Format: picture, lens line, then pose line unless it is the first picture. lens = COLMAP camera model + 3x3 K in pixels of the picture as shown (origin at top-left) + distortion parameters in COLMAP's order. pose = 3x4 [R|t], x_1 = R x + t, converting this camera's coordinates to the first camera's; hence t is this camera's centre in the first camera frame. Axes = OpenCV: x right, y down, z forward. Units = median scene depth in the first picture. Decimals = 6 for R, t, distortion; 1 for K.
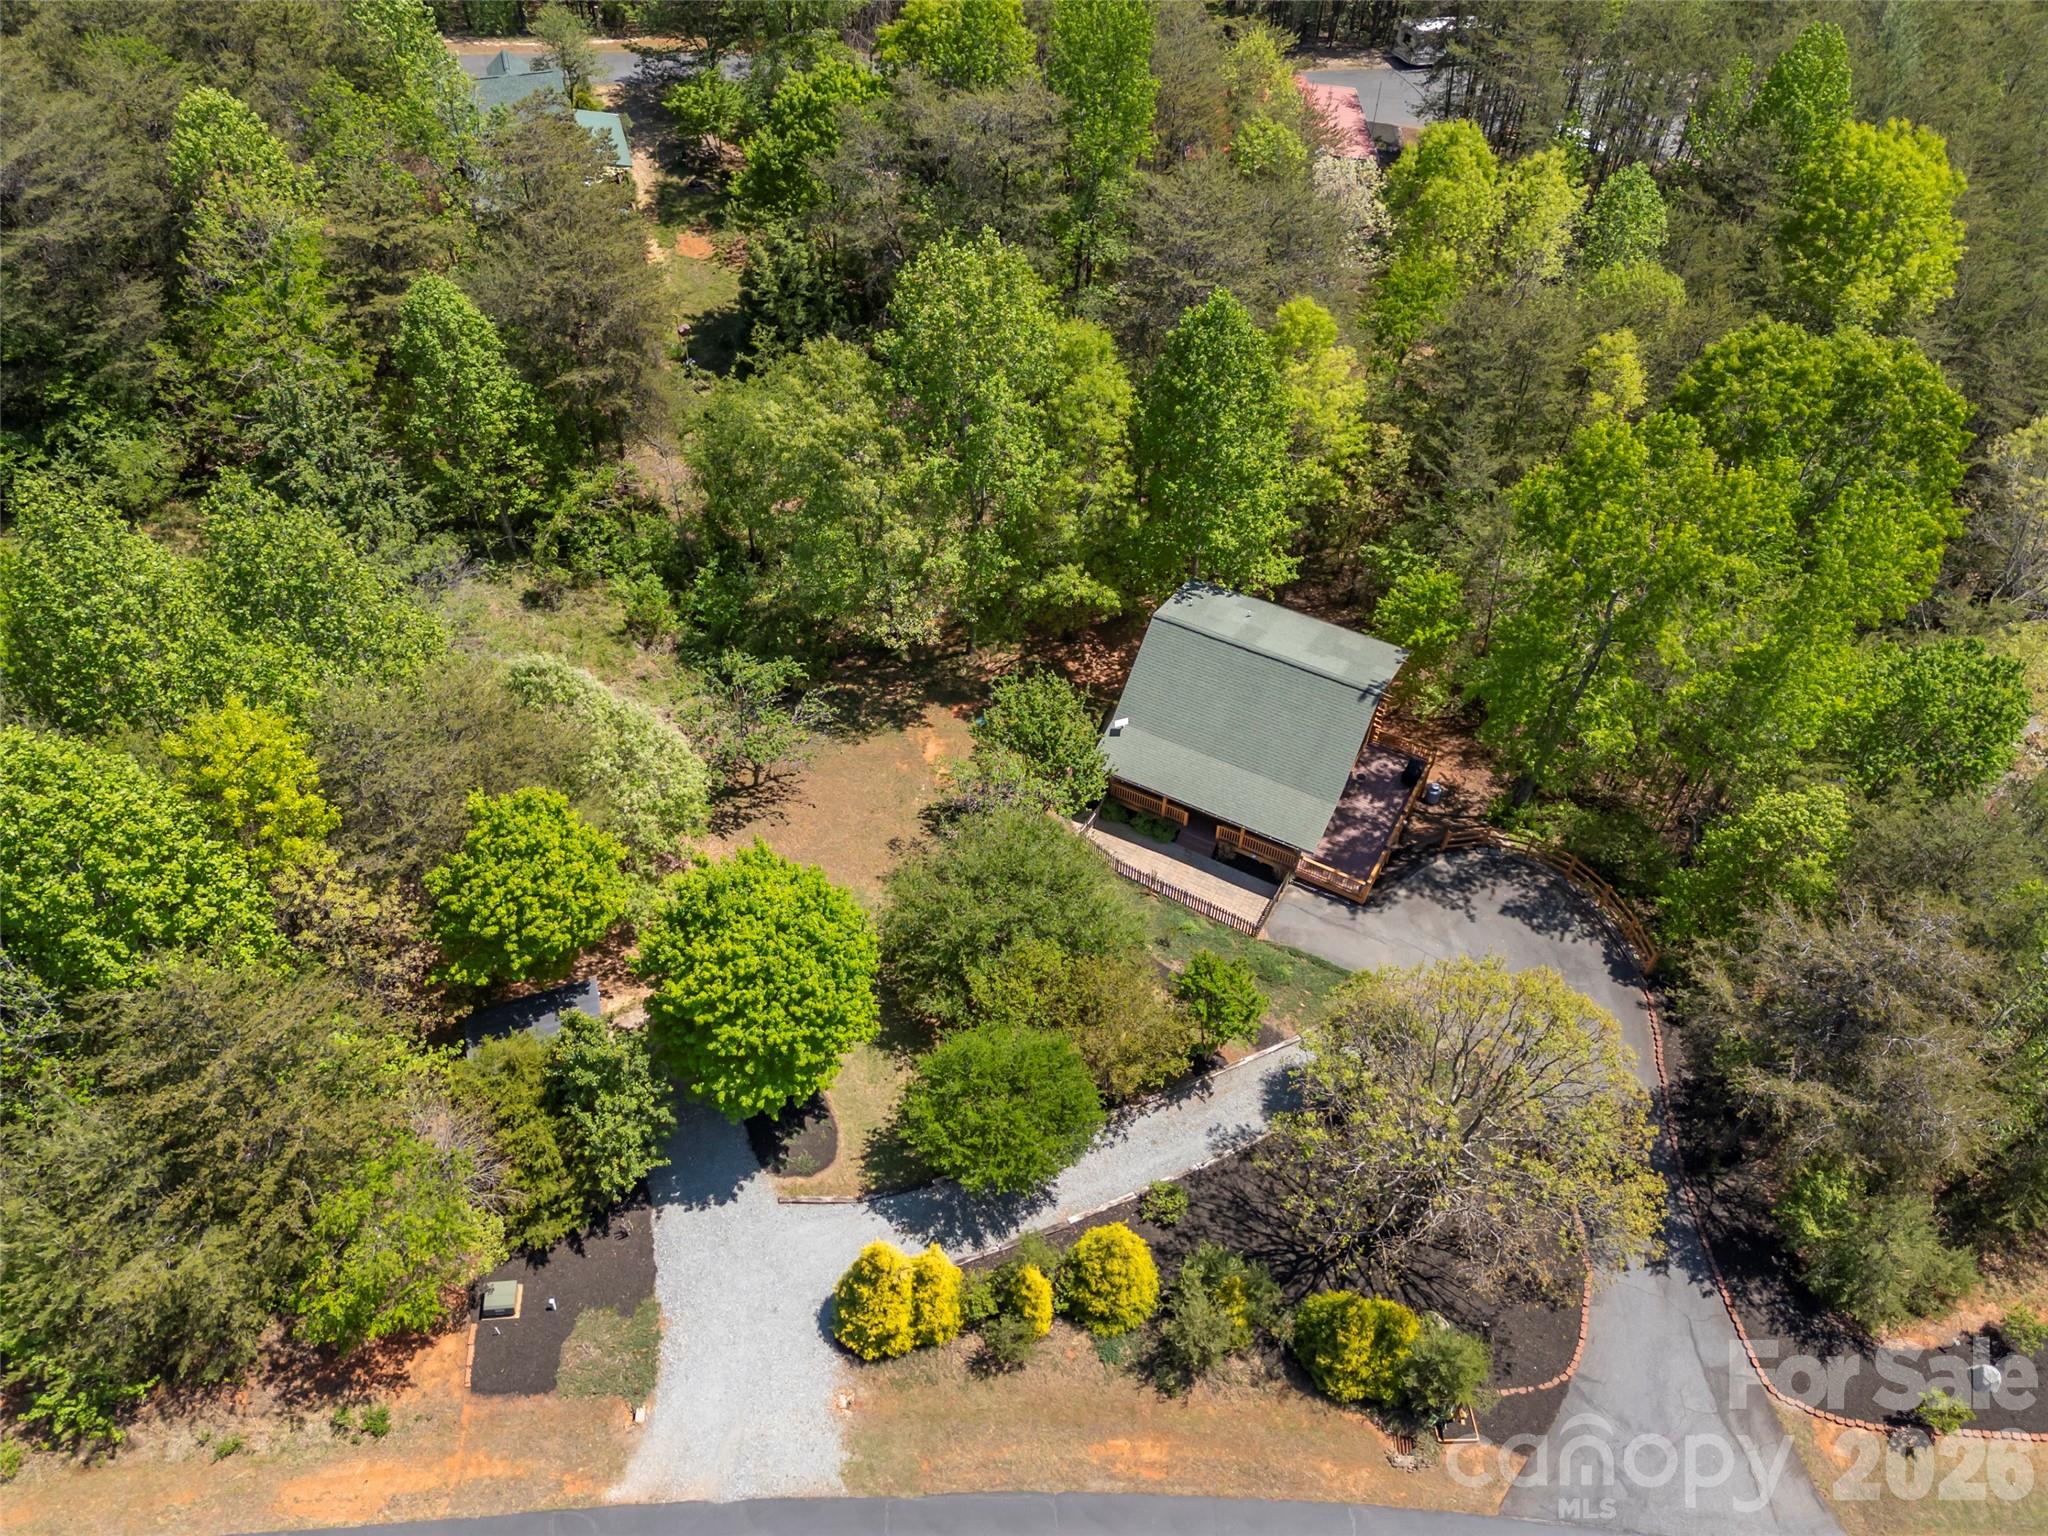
lens RADIAL K [[1512.4, 0, 1026.2], [0, 1512.4, 786.8], [0, 0, 1]] dist [0.097695, -0.075248]
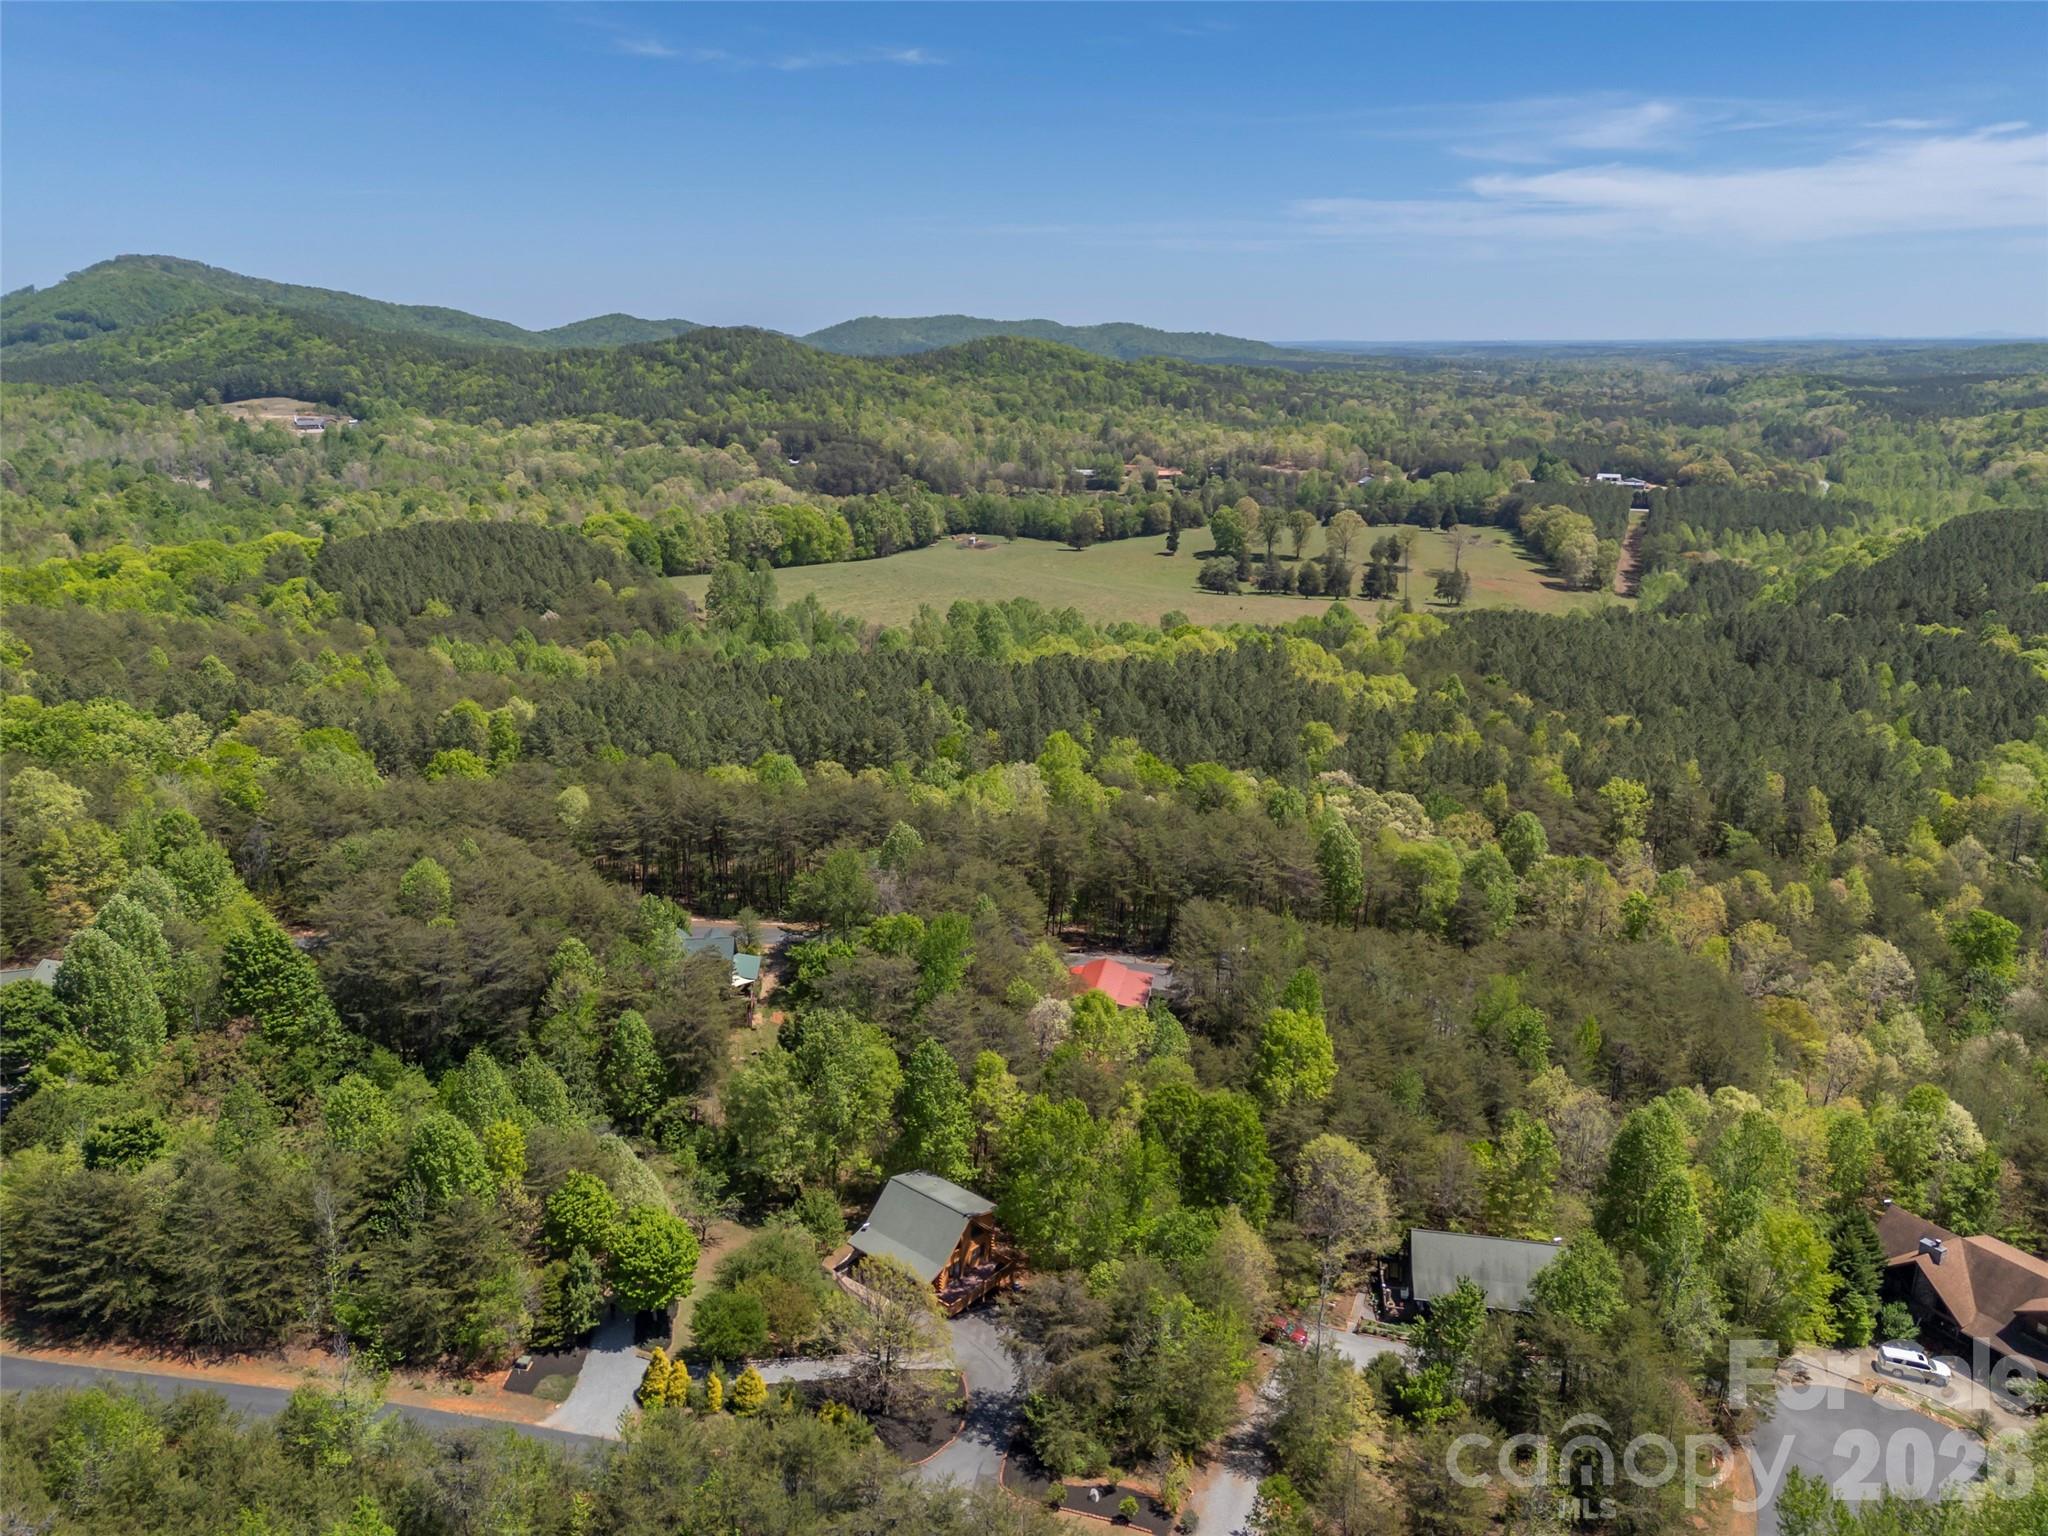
lens RADIAL K [[1512.4, 0, 1025.0], [0, 1512.4, 760.1], [0, 0, 1]] dist [0.097695, -0.075248]
pose [[0.979162, 0.049295, -0.197005, 0.695341], [-0.145382, 0.847485, -0.510522, 0.486141], [0.141793, 0.528525, 0.836992, -1.175766]]
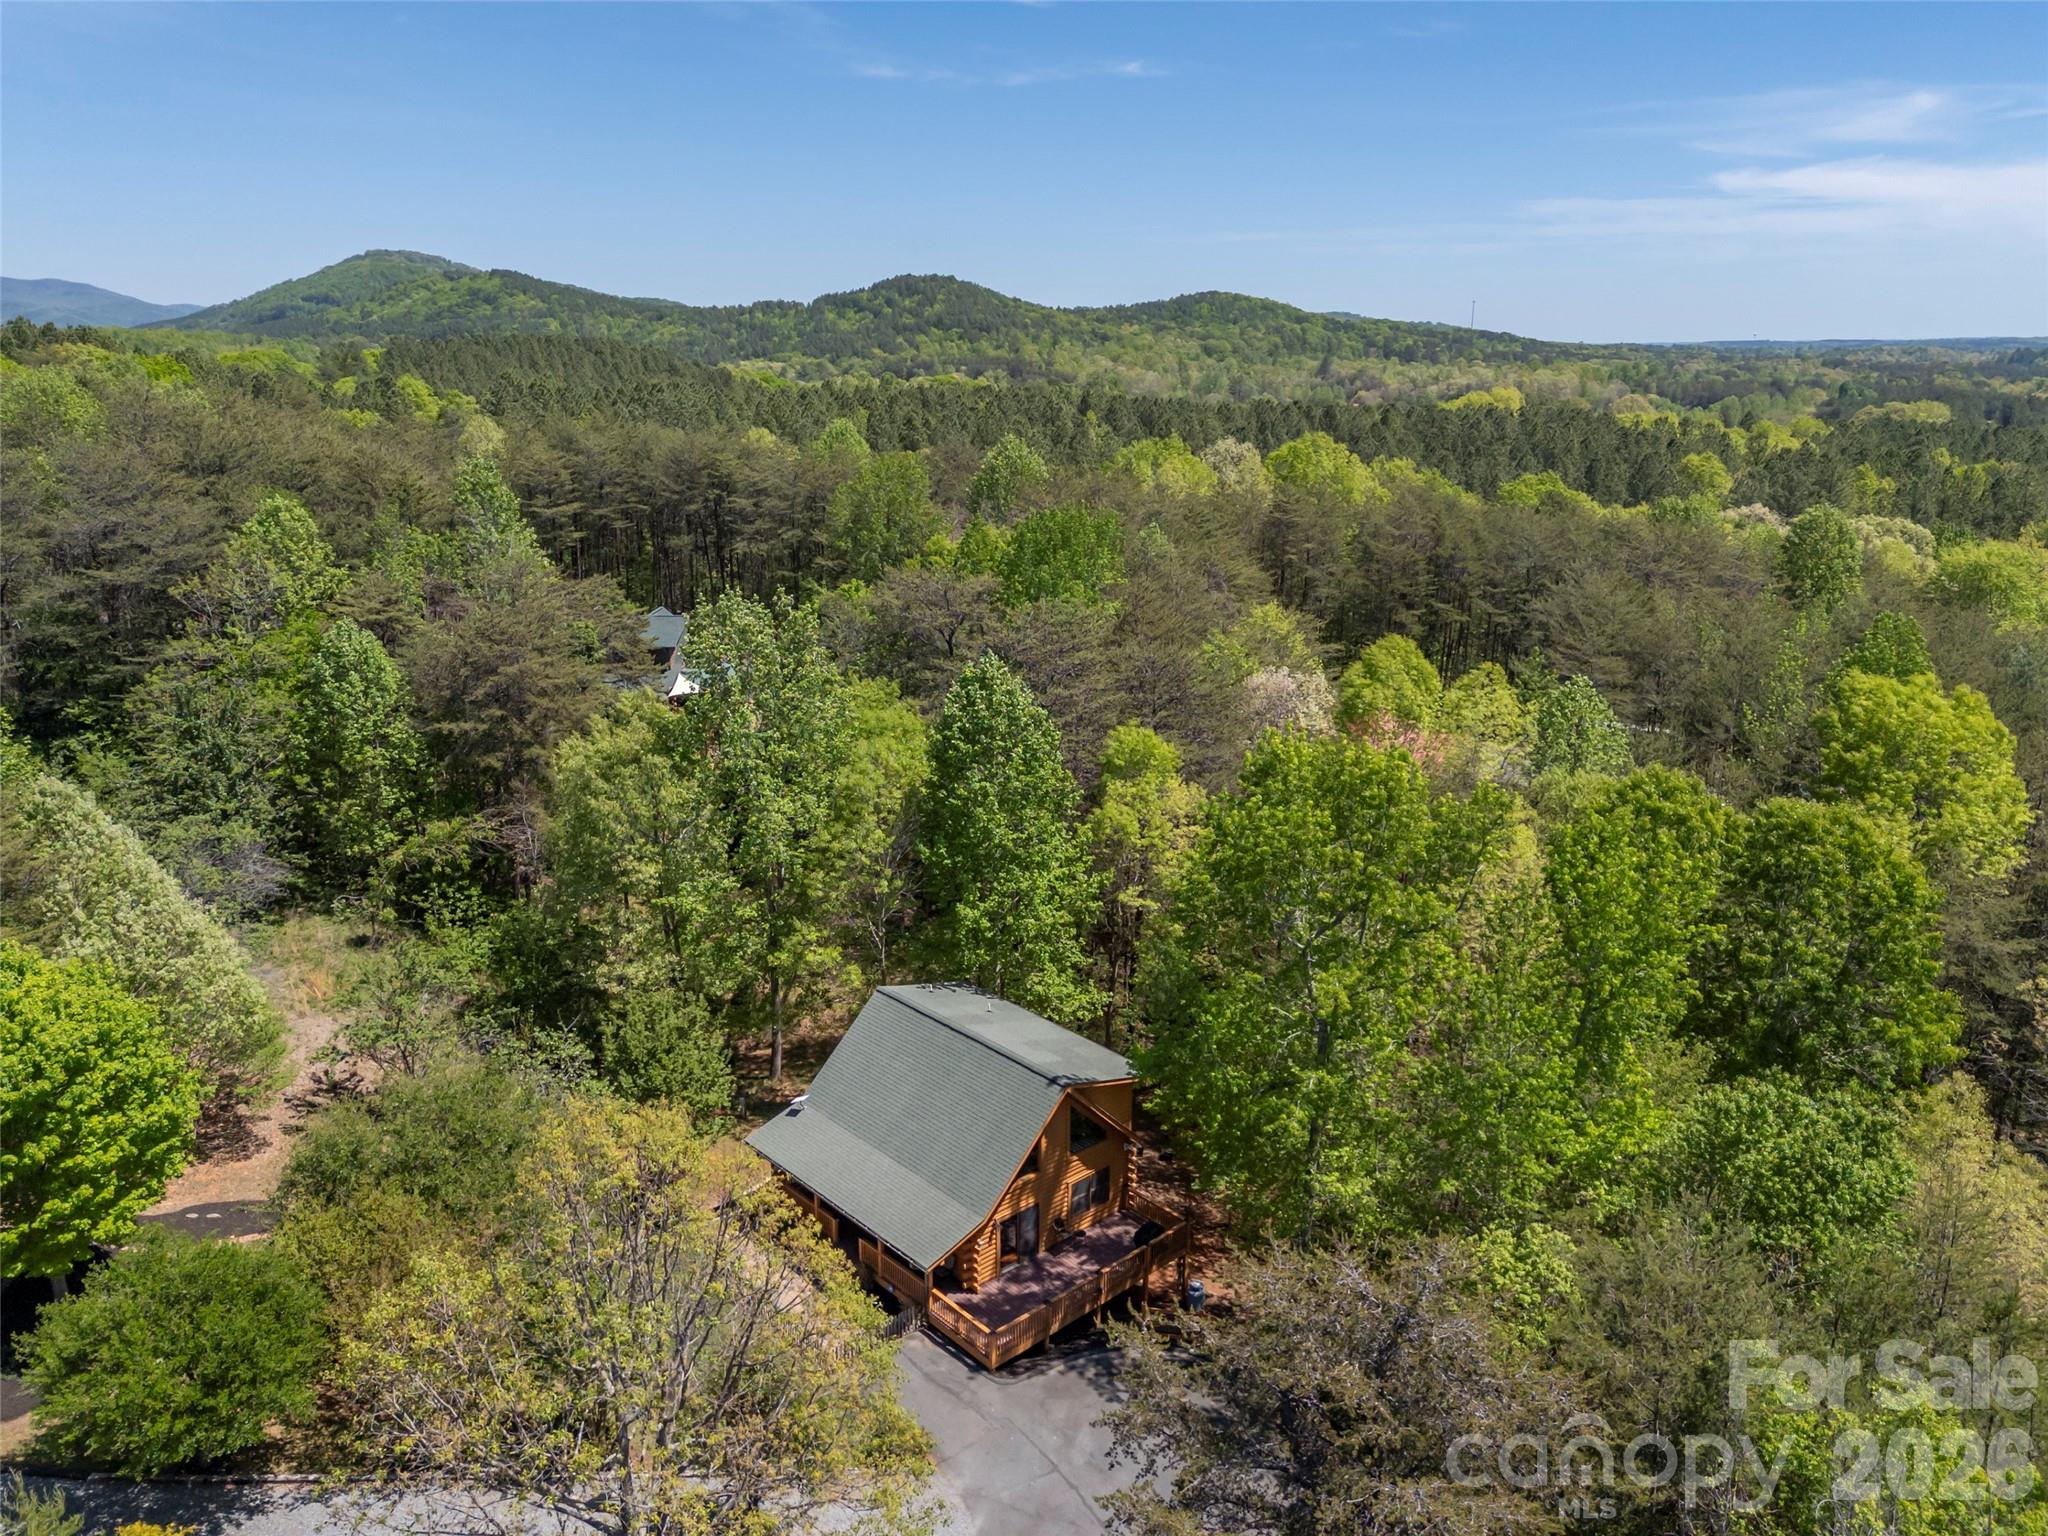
lens RADIAL K [[1512.4, 0, 1029.2], [0, 1512.4, 753.0], [0, 0, 1]] dist [0.097695, -0.075248]
pose [[0.944826, 0.076156, -0.318598, 0.437302], [-0.234522, 0.836298, -0.495587, 0.185108], [0.228700, 0.542961, 0.808016, 0.255384]]
